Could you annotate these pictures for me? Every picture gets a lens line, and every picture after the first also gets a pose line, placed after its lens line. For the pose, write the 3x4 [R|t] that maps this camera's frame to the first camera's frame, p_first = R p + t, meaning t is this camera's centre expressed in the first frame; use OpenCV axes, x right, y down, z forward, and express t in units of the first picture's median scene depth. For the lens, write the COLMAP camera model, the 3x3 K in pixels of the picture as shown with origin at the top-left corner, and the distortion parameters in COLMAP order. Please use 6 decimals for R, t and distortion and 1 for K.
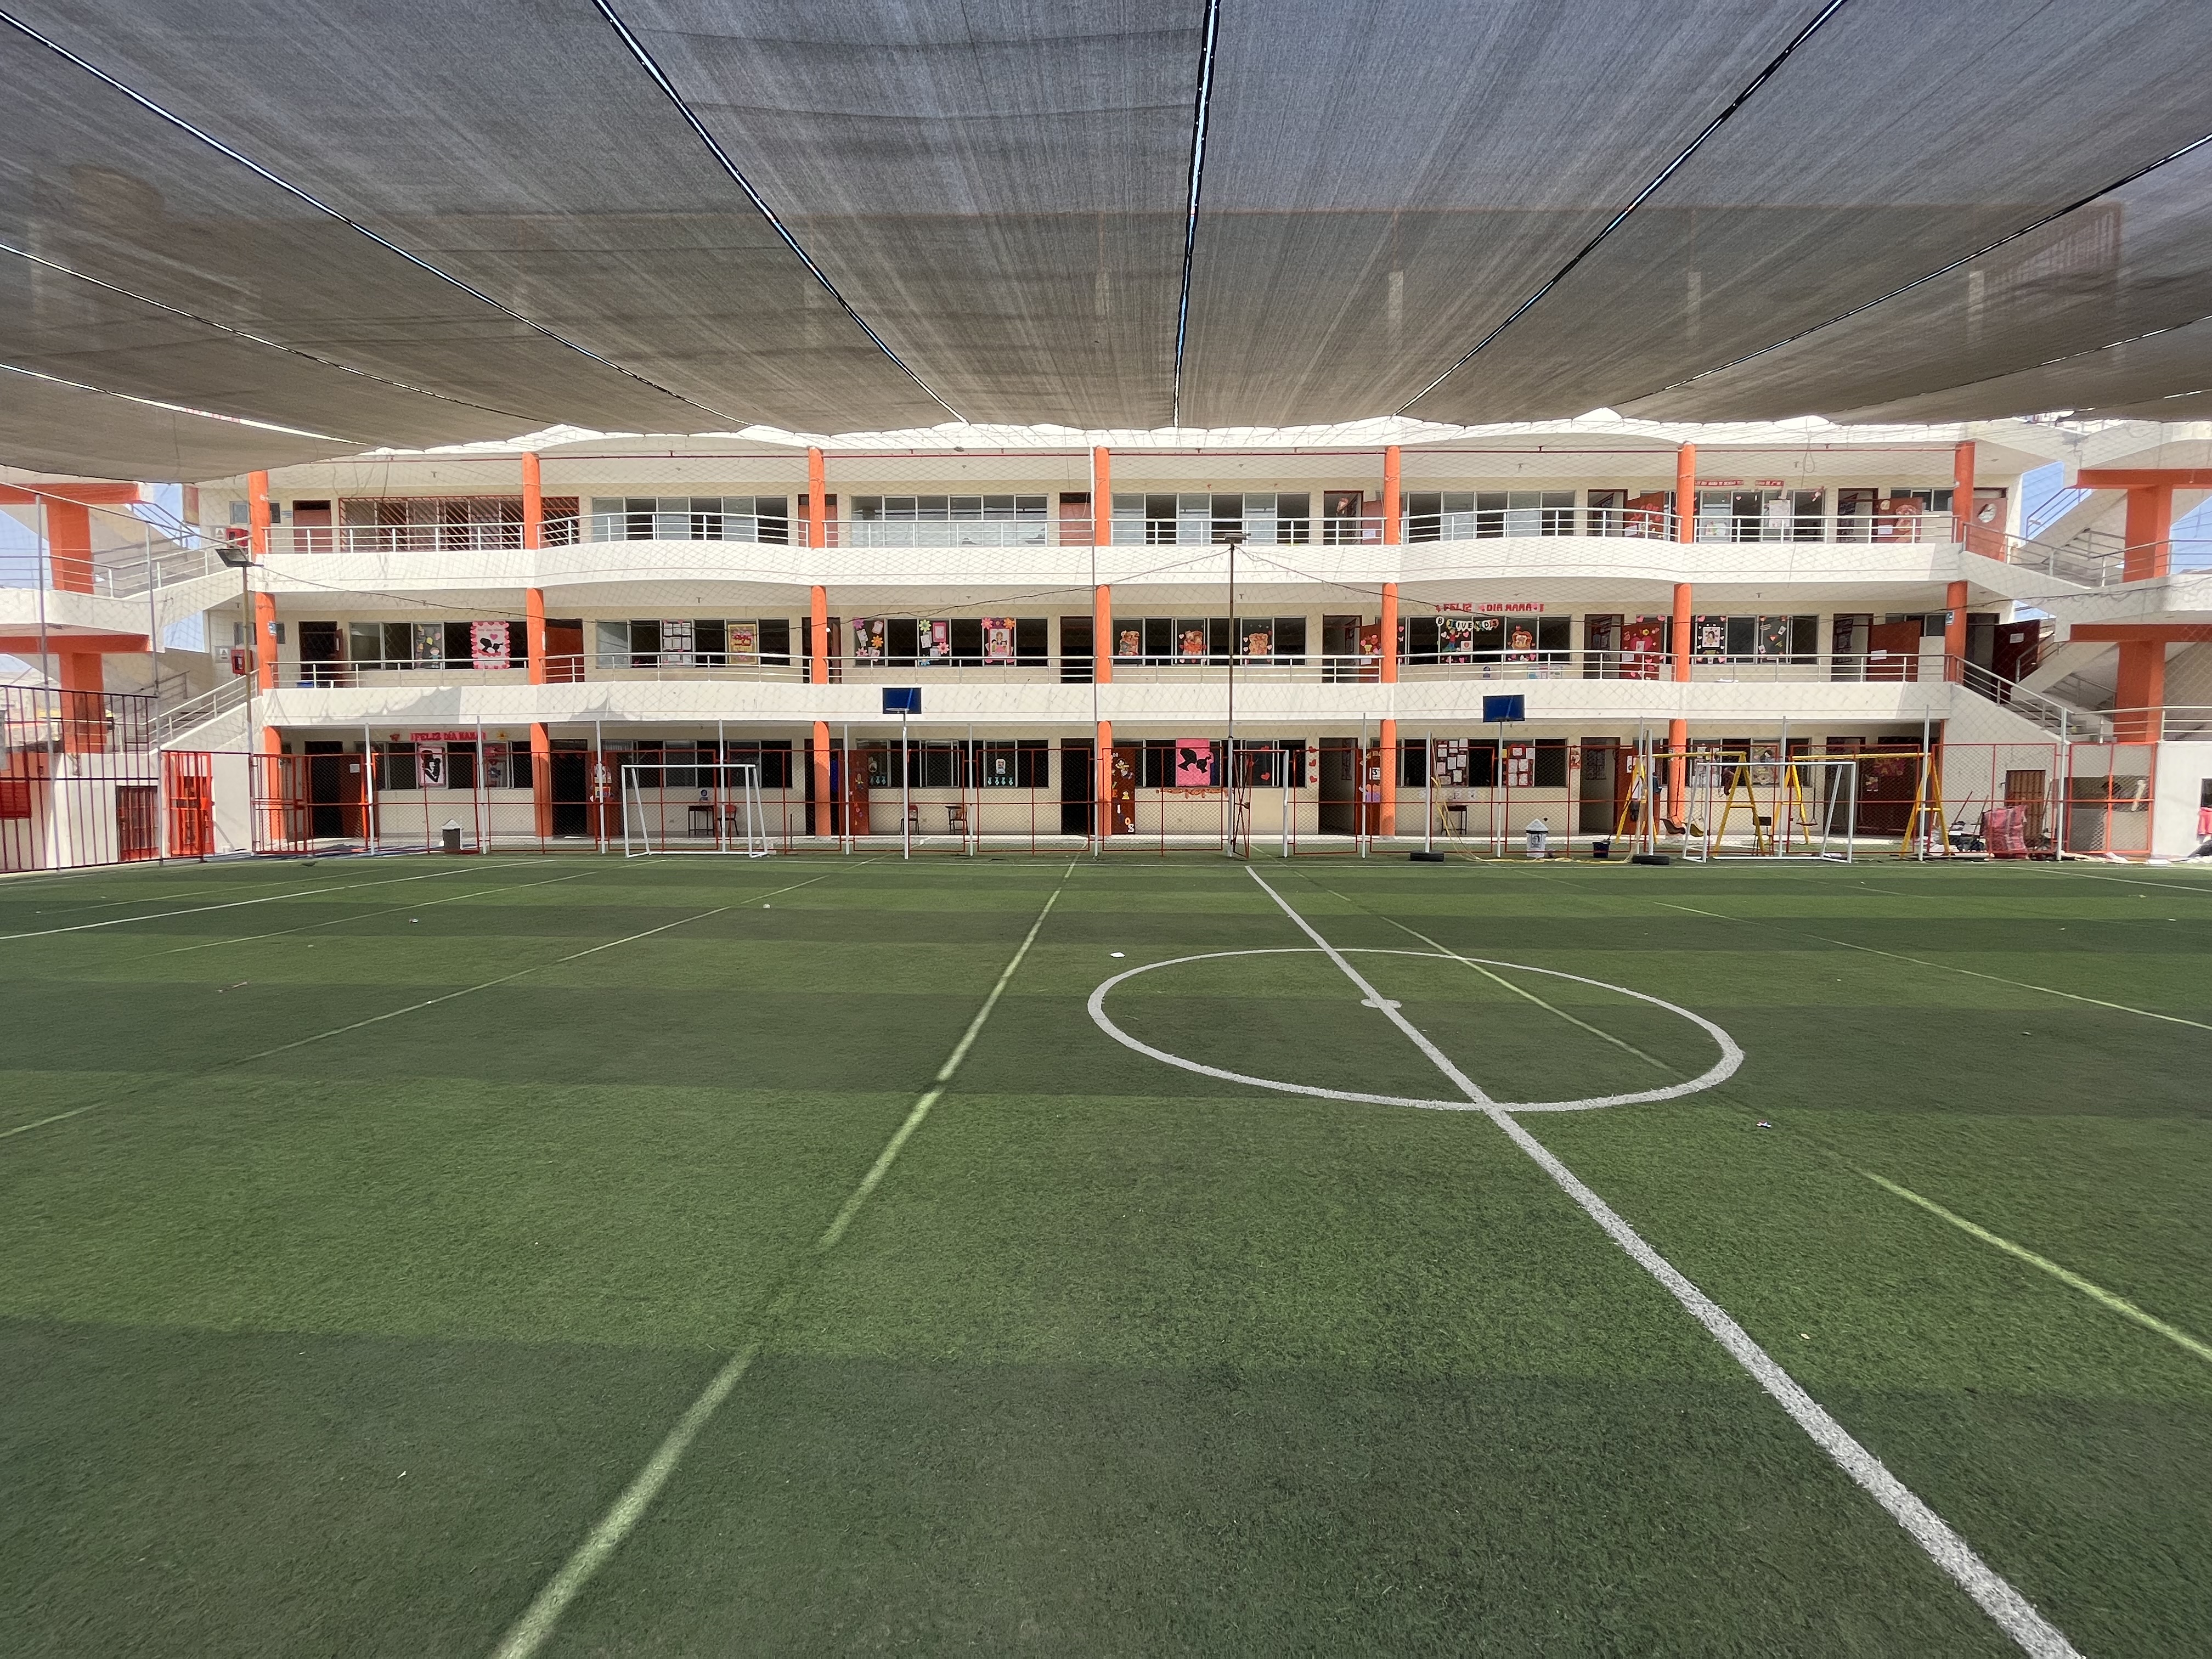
lens RADIAL K [[886.7, 0, 1122.5], [0, 886.7, 834.0], [0, 0, 1]] dist [0.003779, -0.000043]
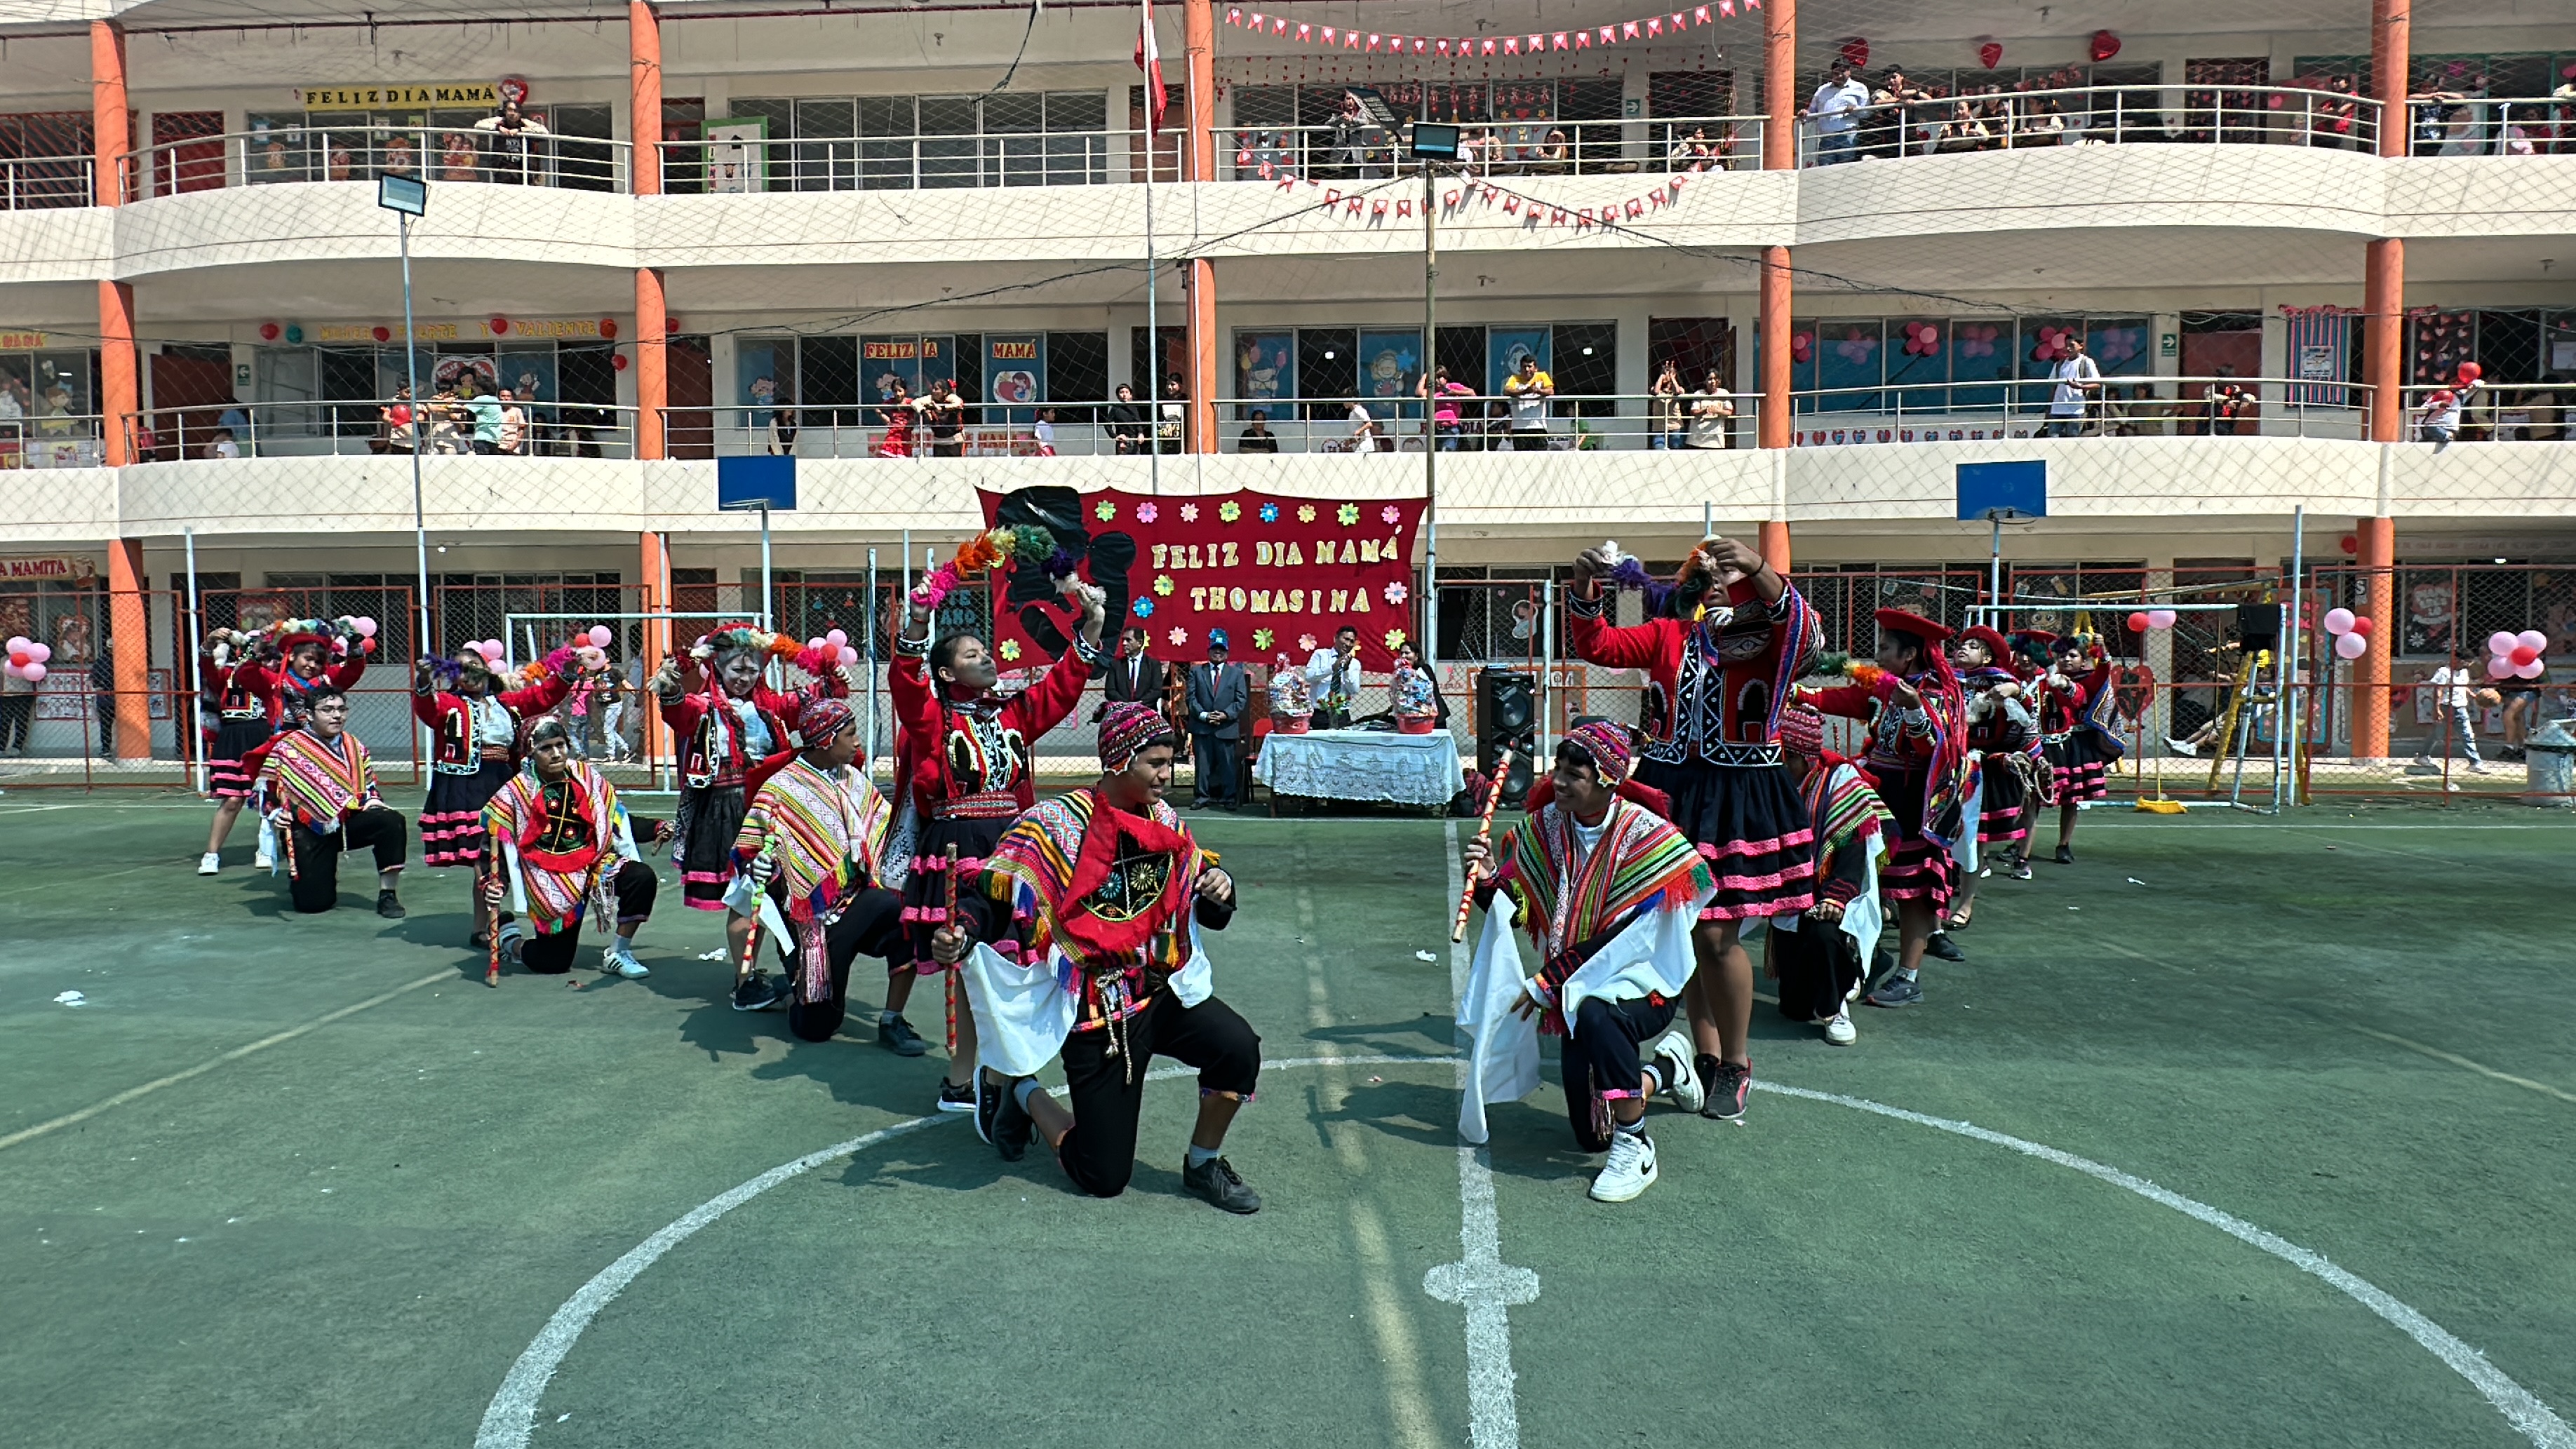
lens RADIAL K [[1787.8, 0, 1297.8], [0, 1787.8, 705.9], [0, 0, 1]] dist [0.009086, 0.003632]
pose [[0.998147, 0.000154, -0.060851, 0.111158], [-0.001813, 0.999628, -0.027208, 0.000503], [0.060825, 0.027268, 0.997776, -0.003493]]
